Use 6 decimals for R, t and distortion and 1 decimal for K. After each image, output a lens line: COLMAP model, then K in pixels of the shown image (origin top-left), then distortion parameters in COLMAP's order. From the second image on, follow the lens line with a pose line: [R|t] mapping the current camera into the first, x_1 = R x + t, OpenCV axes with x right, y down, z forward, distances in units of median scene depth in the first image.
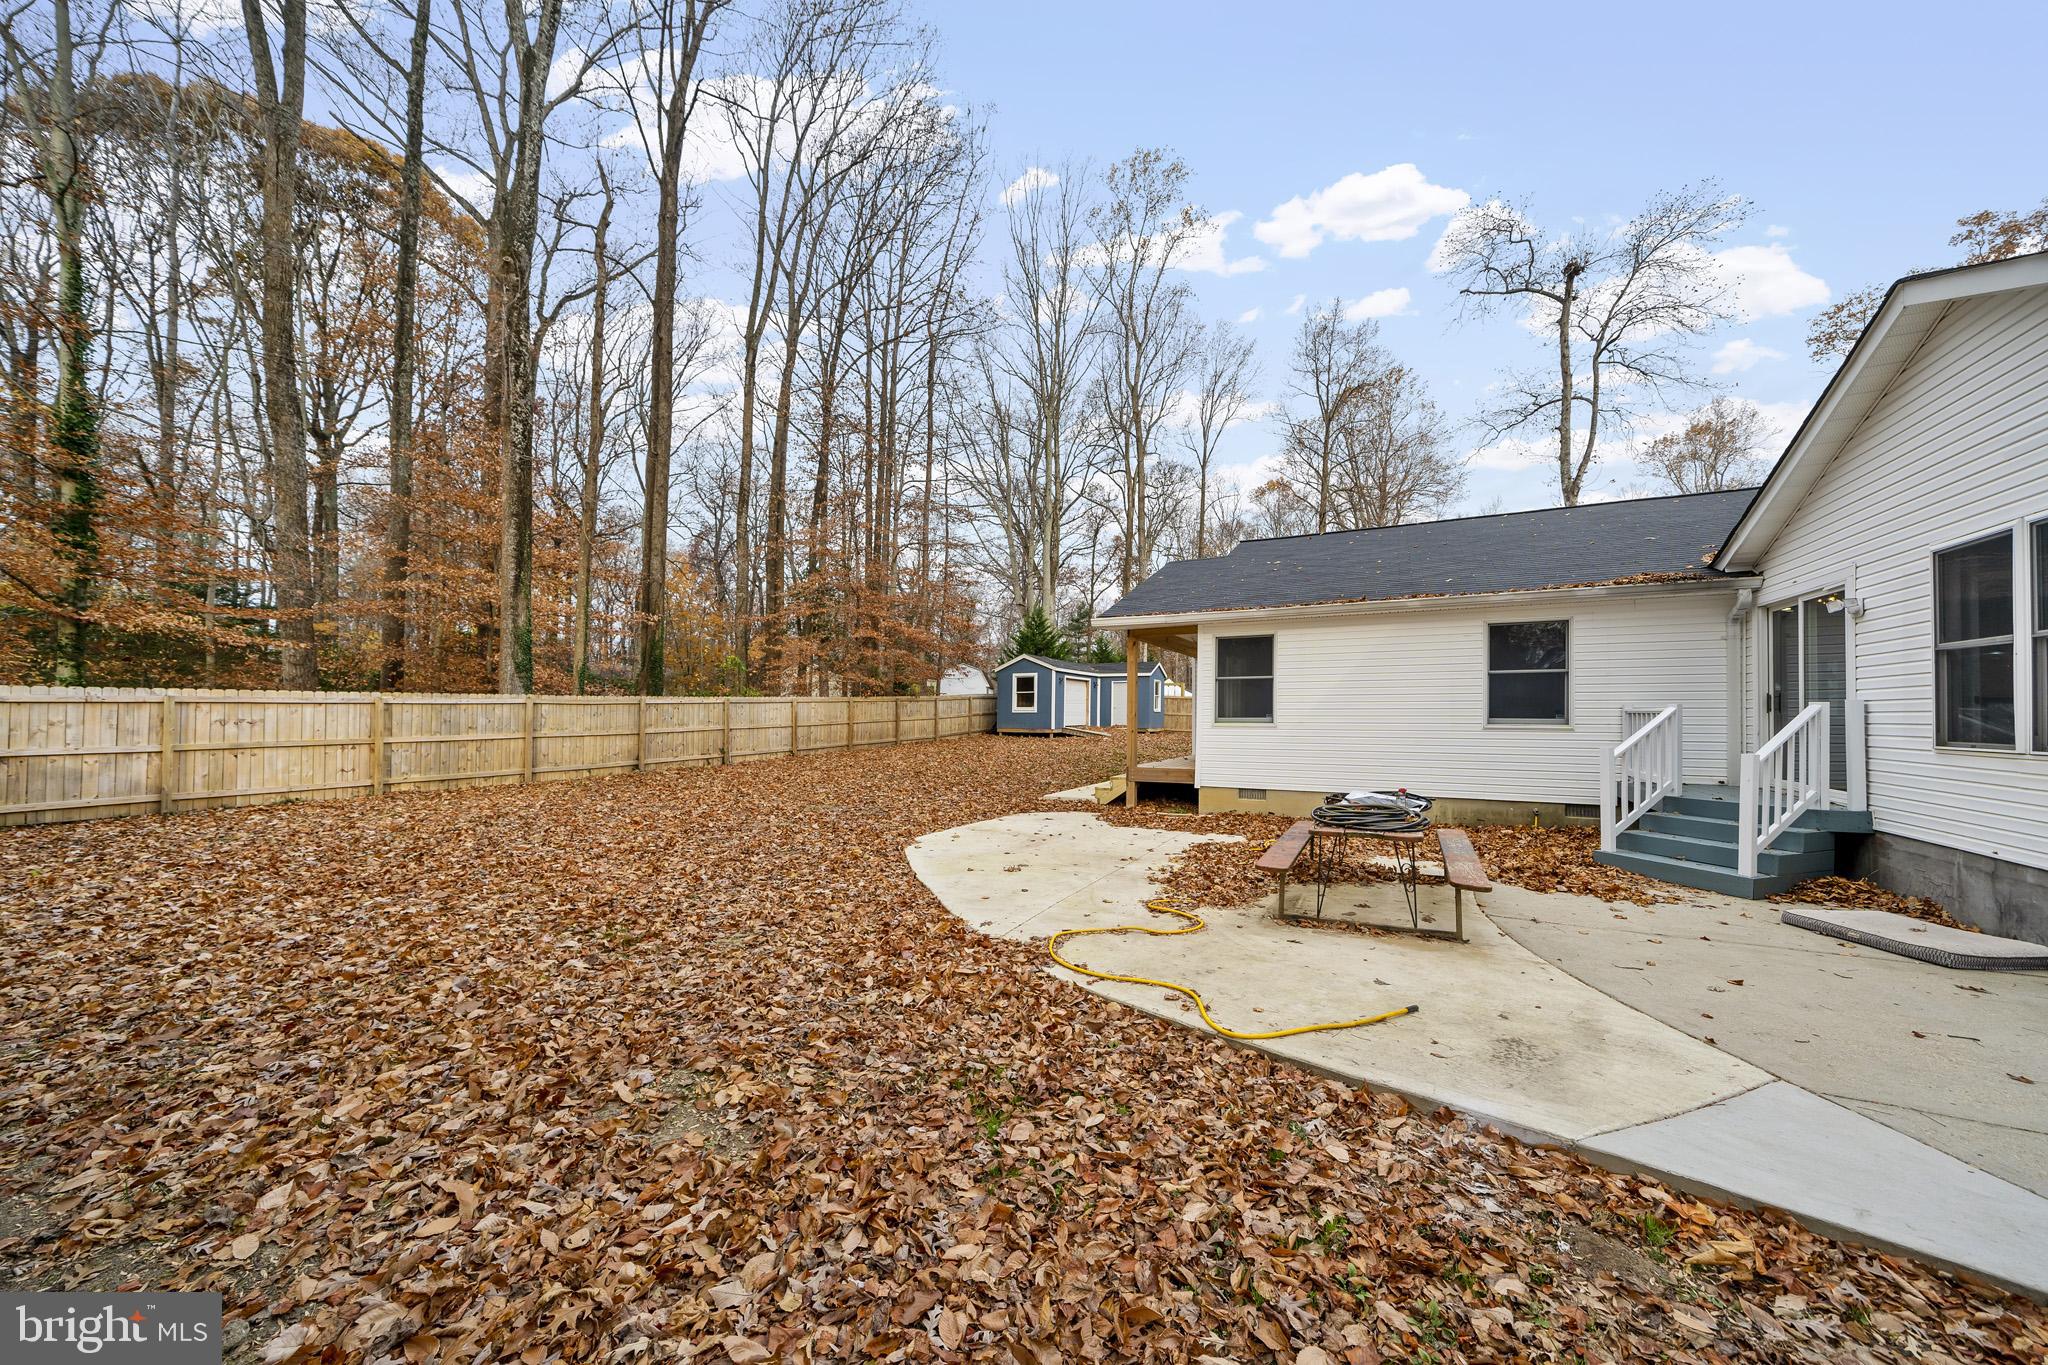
lens RADIAL K [[706.9, 0, 1025.9], [0, 706.9, 694.0], [0, 0, 1]] dist [0.000293, 0.000019]
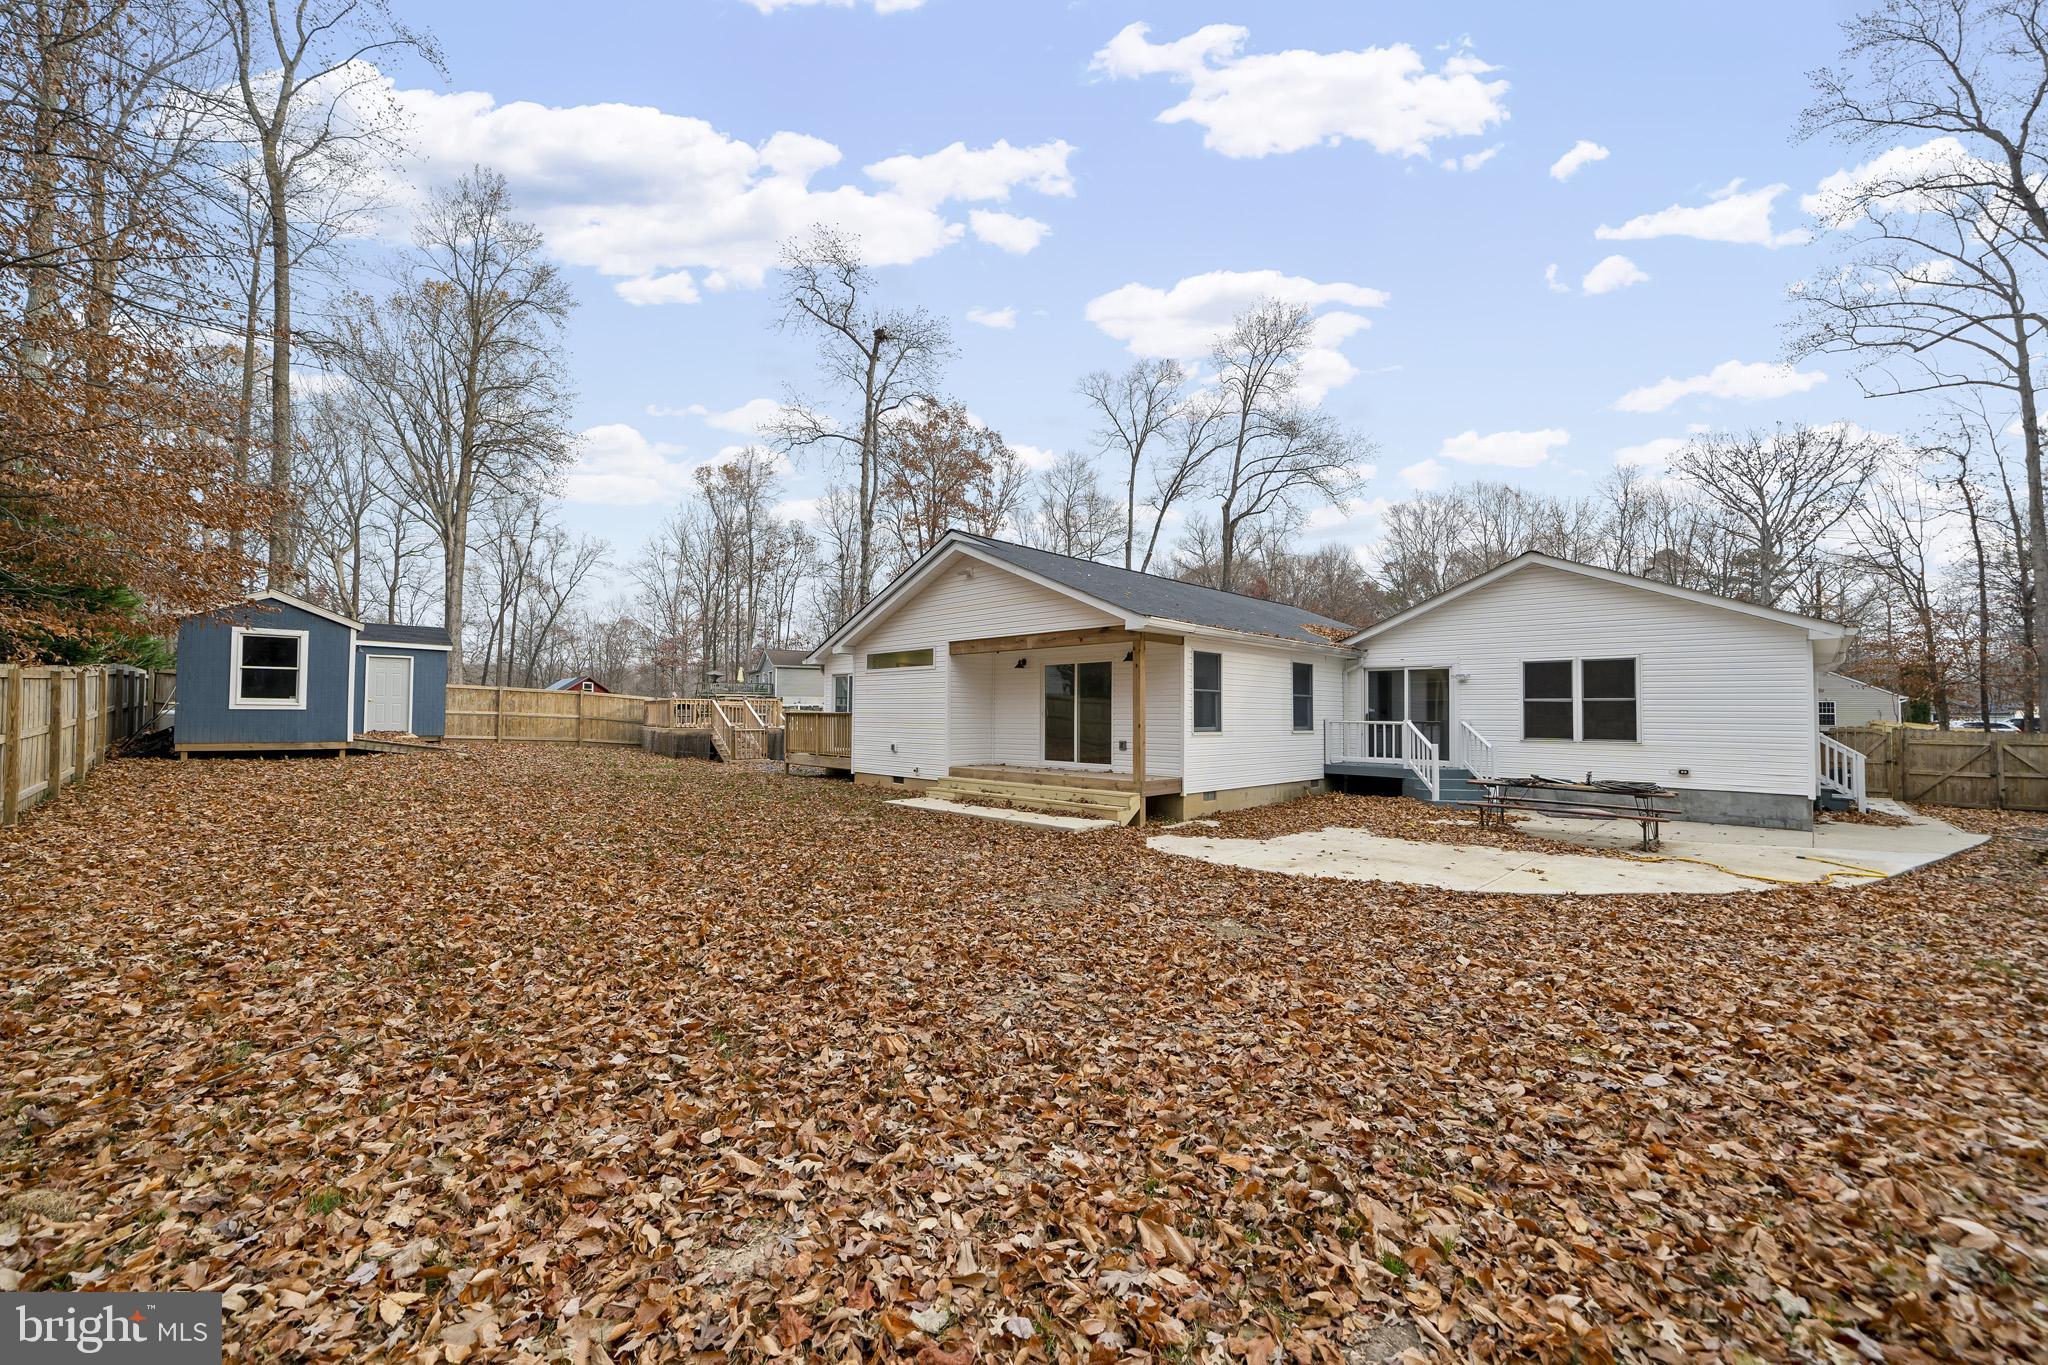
lens RADIAL K [[783.3, 0, 1024.7], [0, 783.3, 686.5], [0, 0, 1]] dist [-0.000475, -0.000003]
pose [[0.311492, 0.033735, 0.949650, -0.863535], [-0.037654, 0.999023, -0.023138, 0.008352], [-0.949502, -0.028551, 0.312458, 0.823162]]
